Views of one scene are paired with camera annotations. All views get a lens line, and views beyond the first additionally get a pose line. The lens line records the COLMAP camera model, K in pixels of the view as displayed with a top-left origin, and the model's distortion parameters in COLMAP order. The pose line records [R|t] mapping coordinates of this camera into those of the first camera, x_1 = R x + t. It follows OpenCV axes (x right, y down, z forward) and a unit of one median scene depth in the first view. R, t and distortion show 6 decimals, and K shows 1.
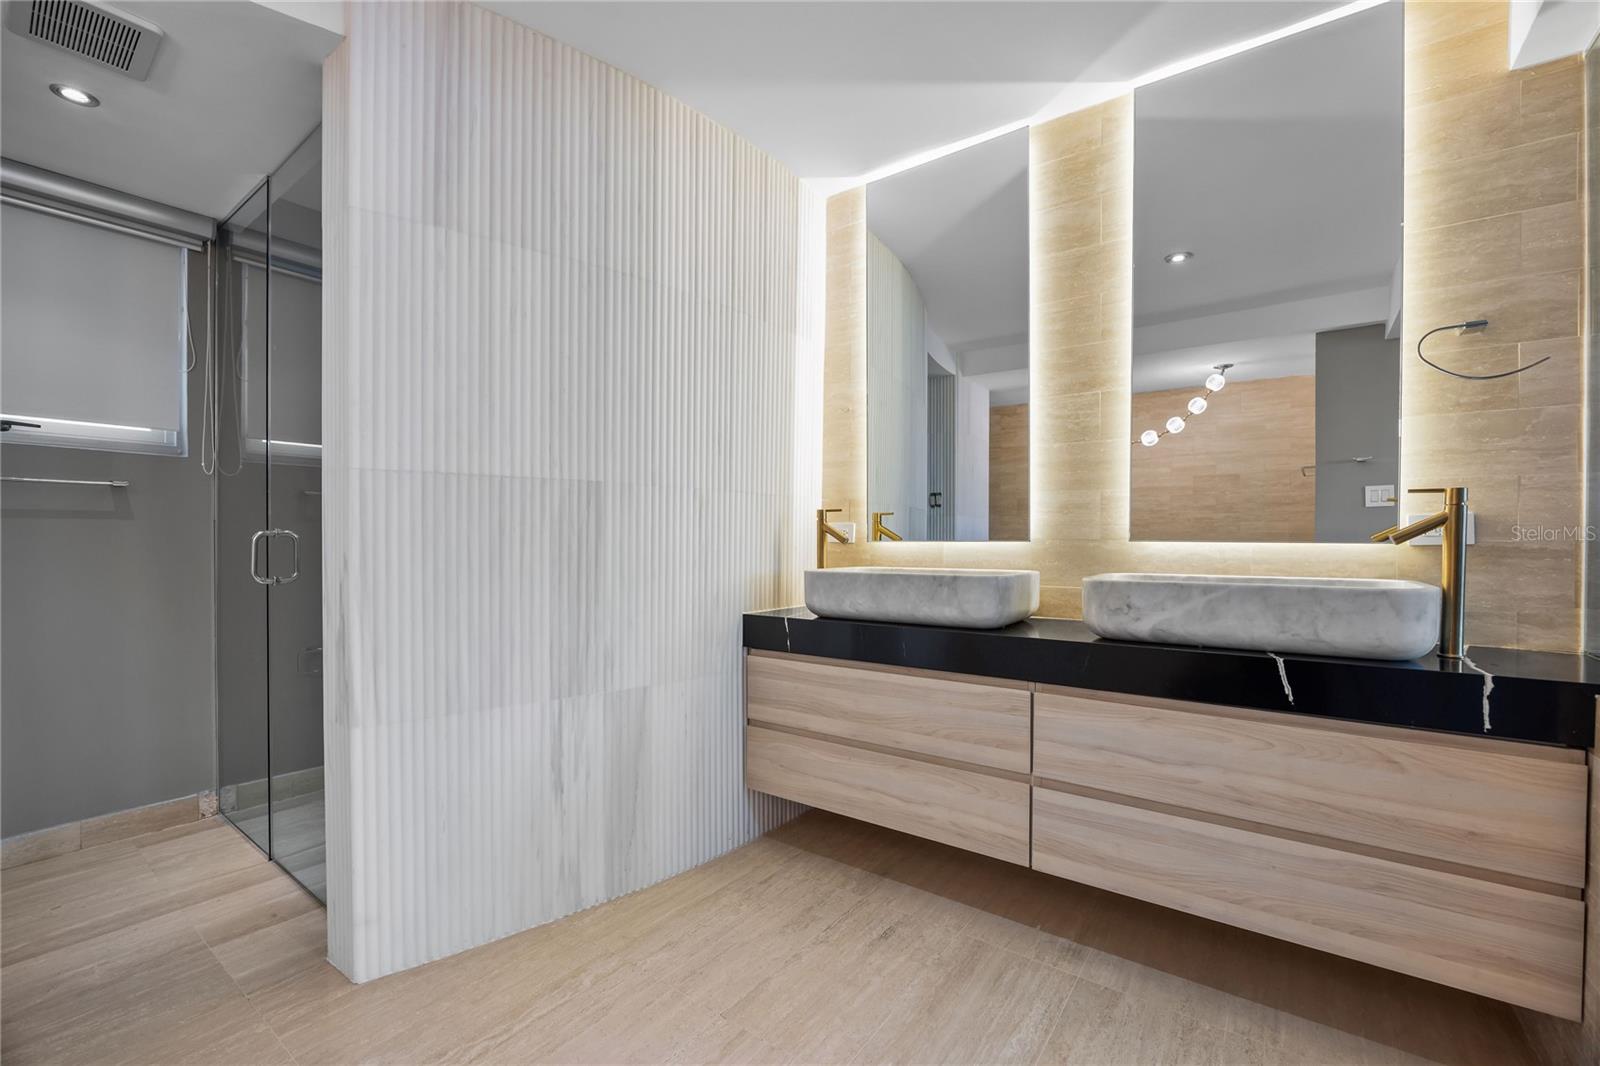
lens RADIAL K [[665.4, 0, 802.8], [0, 665.4, 546.5], [0, 0, 1]] dist [-0.015762, 0.000314]
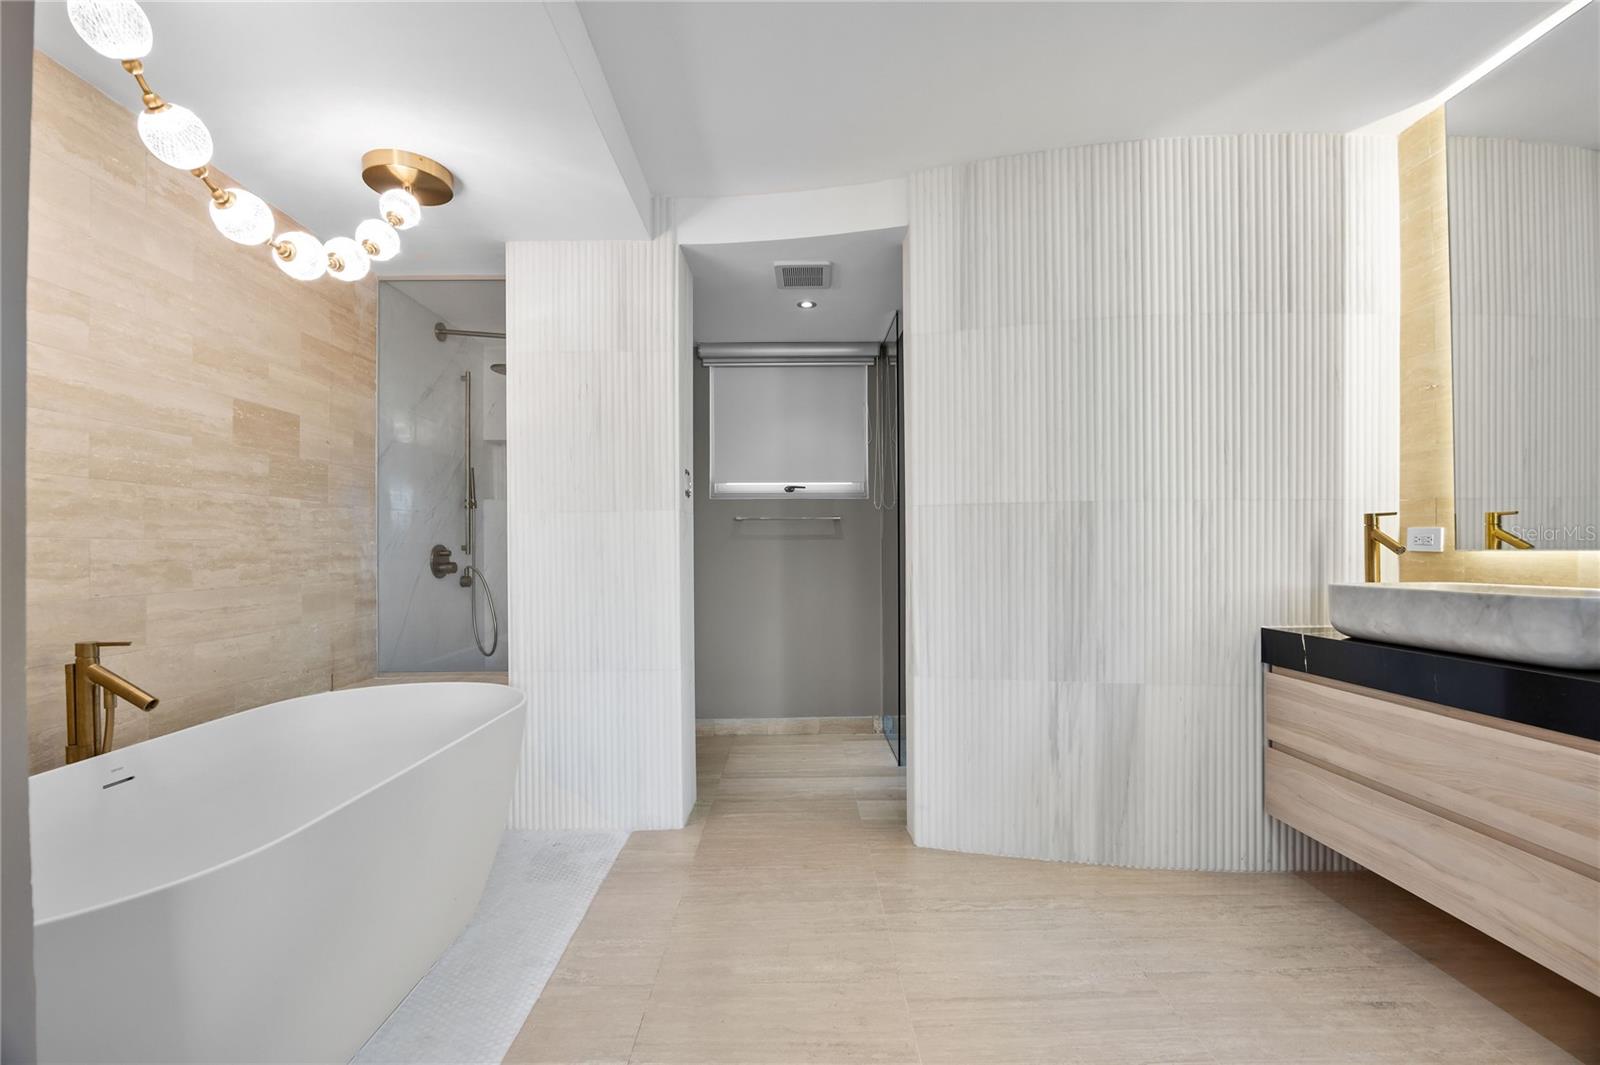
lens RADIAL K [[691.3, 0, 802.7], [0, 691.3, 544.3], [0, 0, 1]] dist [-0.021302, 0.003253]
pose [[0.595906, -0.012160, -0.802962, 0.350170], [0.000395, 0.999890, -0.014849, -0.004065], [0.803054, 0.008531, 0.595845, -0.125615]]
